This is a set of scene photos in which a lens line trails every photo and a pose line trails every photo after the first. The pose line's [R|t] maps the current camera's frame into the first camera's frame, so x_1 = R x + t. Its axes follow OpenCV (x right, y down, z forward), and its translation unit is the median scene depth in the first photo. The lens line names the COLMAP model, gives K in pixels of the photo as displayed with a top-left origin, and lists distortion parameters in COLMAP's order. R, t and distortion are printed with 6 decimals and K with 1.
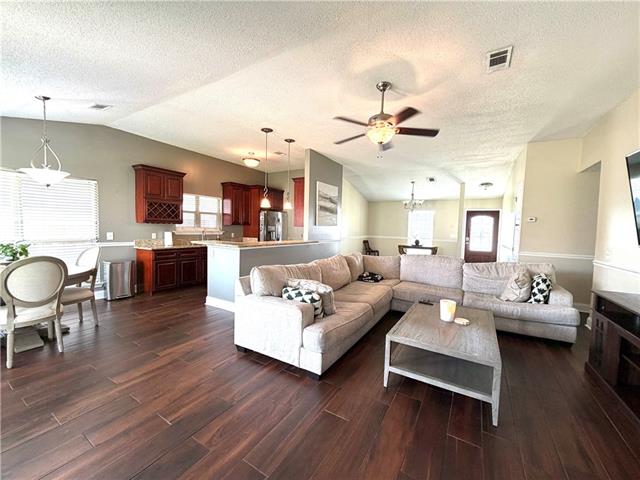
lens RADIAL K [[256.0, 0, 320.0], [0, 256.0, 240.0], [0, 0, 1]] dist [0.000287, 0.000049]
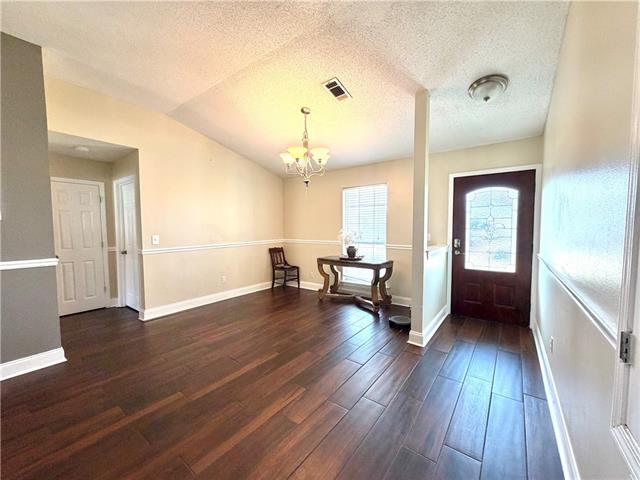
lens RADIAL K [[256.0, 0, 320.0], [0, 256.0, 240.0], [0, 0, 1]] dist [0.000287, 0.000049]
pose [[0.994587, -0.027667, -0.100156, 0.404547], [0.027766, 0.999614, -0.000401, -0.016021], [0.100128, -0.002382, 0.994972, 0.569750]]
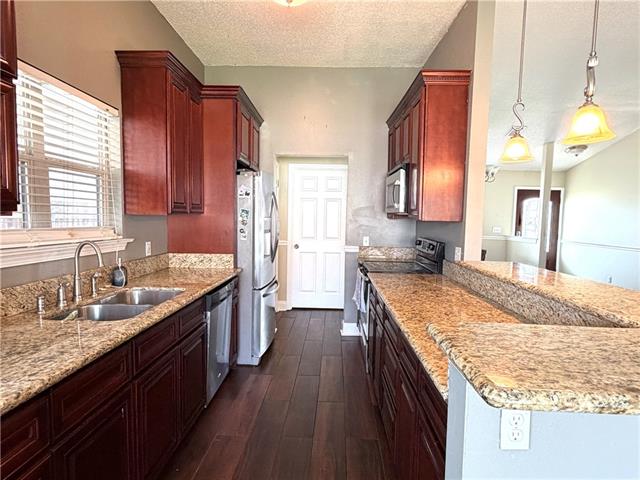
lens RADIAL K [[346.7, 0, 320.0], [0, 346.7, 240.0], [0, 0, 1]] dist [-0.000210, 0.000054]
pose [[0.869765, -0.043139, 0.491578, -0.323470], [0.027498, 0.998861, 0.039002, -0.035765], [-0.492700, -0.020405, 0.869960, 0.496879]]
